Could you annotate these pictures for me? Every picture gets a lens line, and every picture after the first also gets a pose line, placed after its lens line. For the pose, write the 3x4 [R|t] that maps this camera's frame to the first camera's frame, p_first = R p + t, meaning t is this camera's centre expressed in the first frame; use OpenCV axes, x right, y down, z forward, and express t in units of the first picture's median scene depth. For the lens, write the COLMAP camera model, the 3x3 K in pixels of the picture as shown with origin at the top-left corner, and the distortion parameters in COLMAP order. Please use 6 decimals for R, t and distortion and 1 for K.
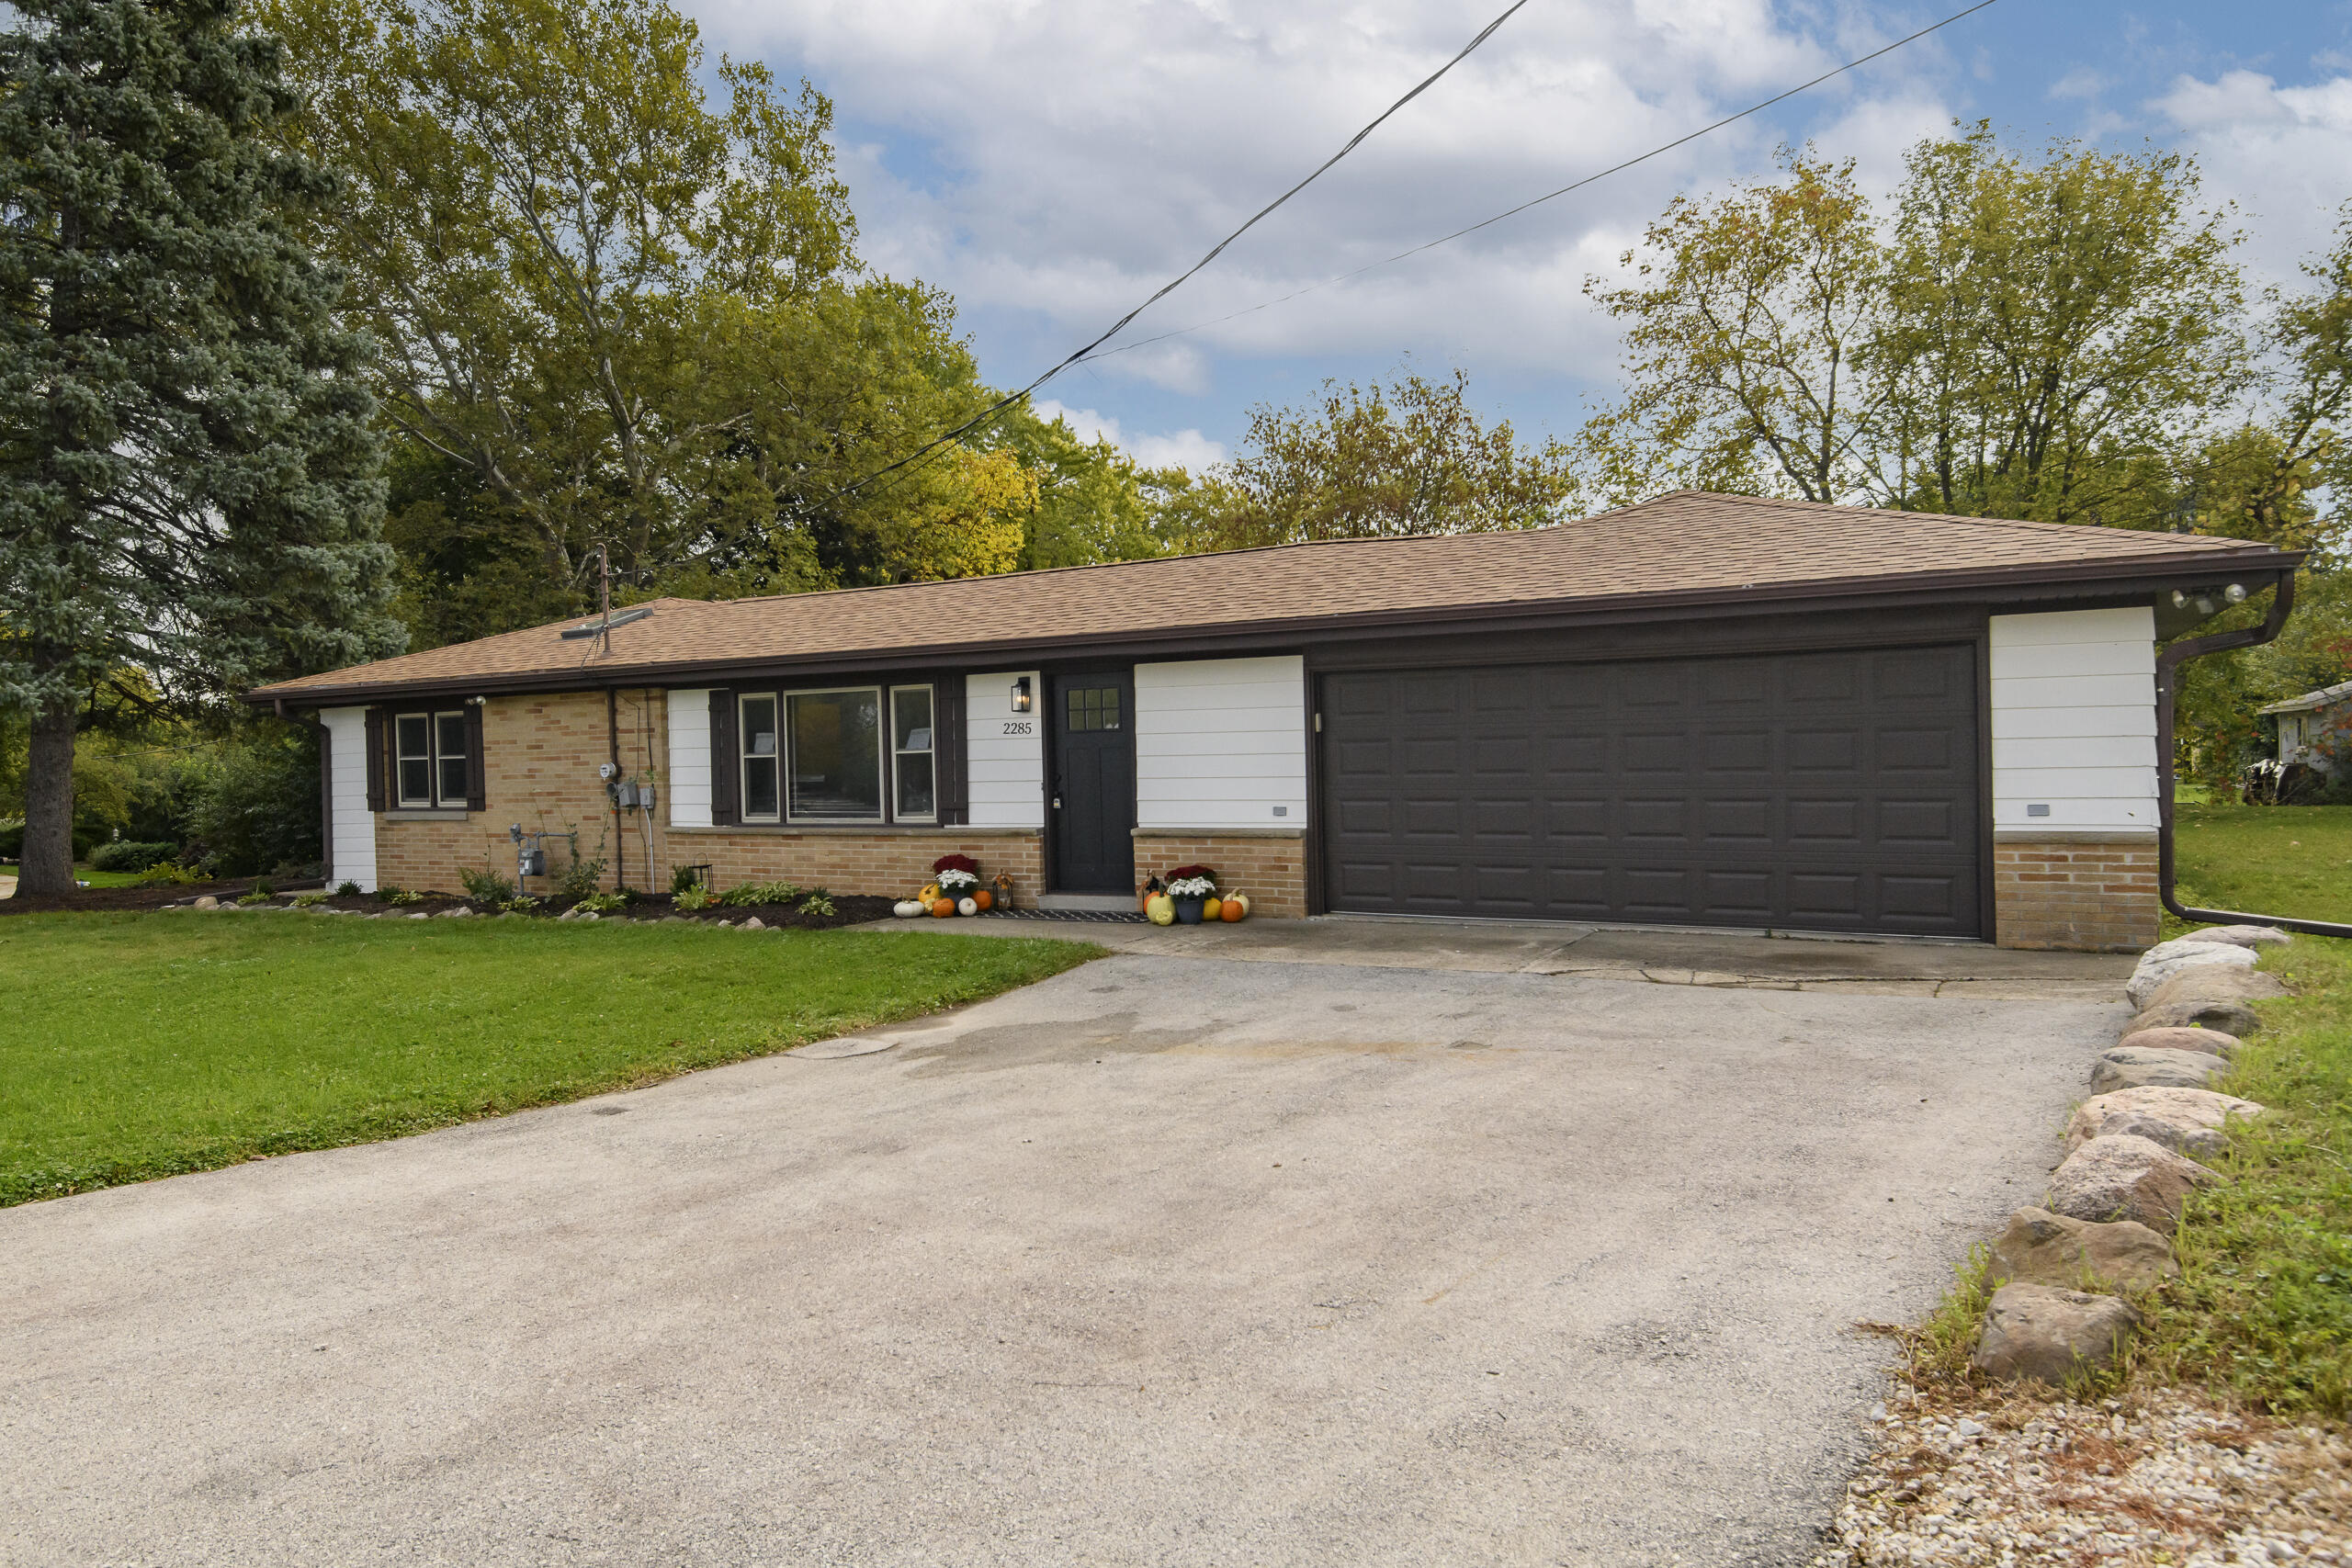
lens RADIAL K [[1496.0, 0, 1119.7], [0, 1496.0, 773.5], [0, 0, 1]] dist [0.060723, -0.000546]
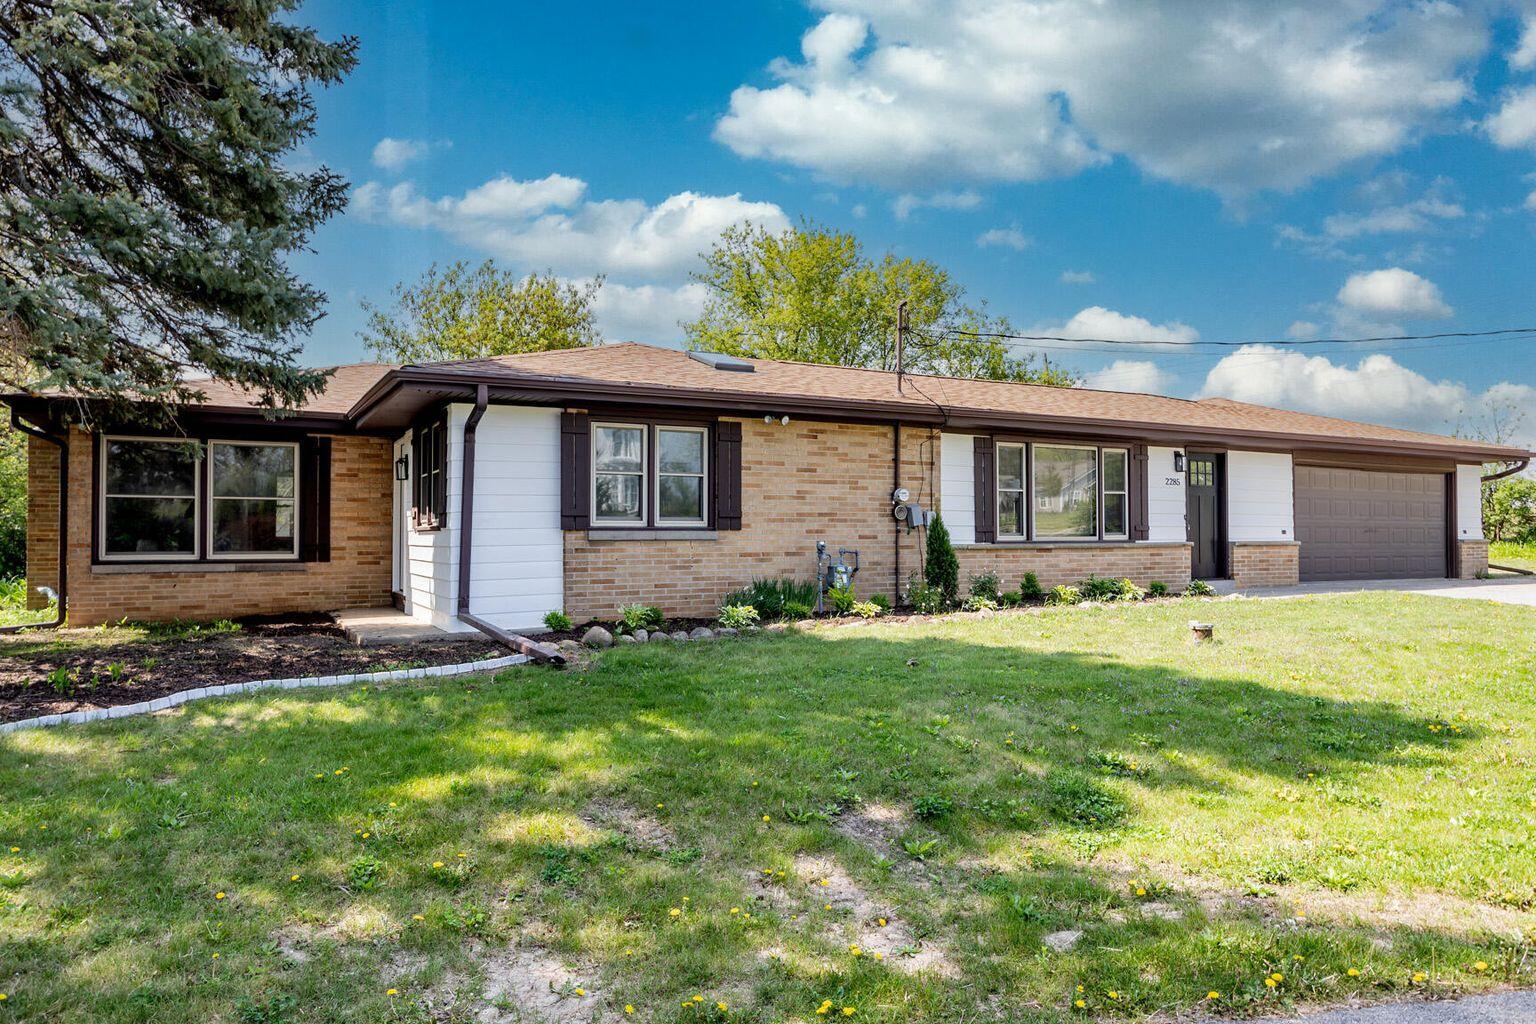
lens RADIAL K [[968.8, 0, 768.0], [0, 968.8, 512.0], [0, 0, 1]] dist [-0.001242, -0.000511]
pose [[0.527086, 0.045379, 0.848599, -1.140777], [0.002948, 0.998470, -0.055224, 0.057603], [-0.849807, 0.031609, 0.526146, 0.776978]]
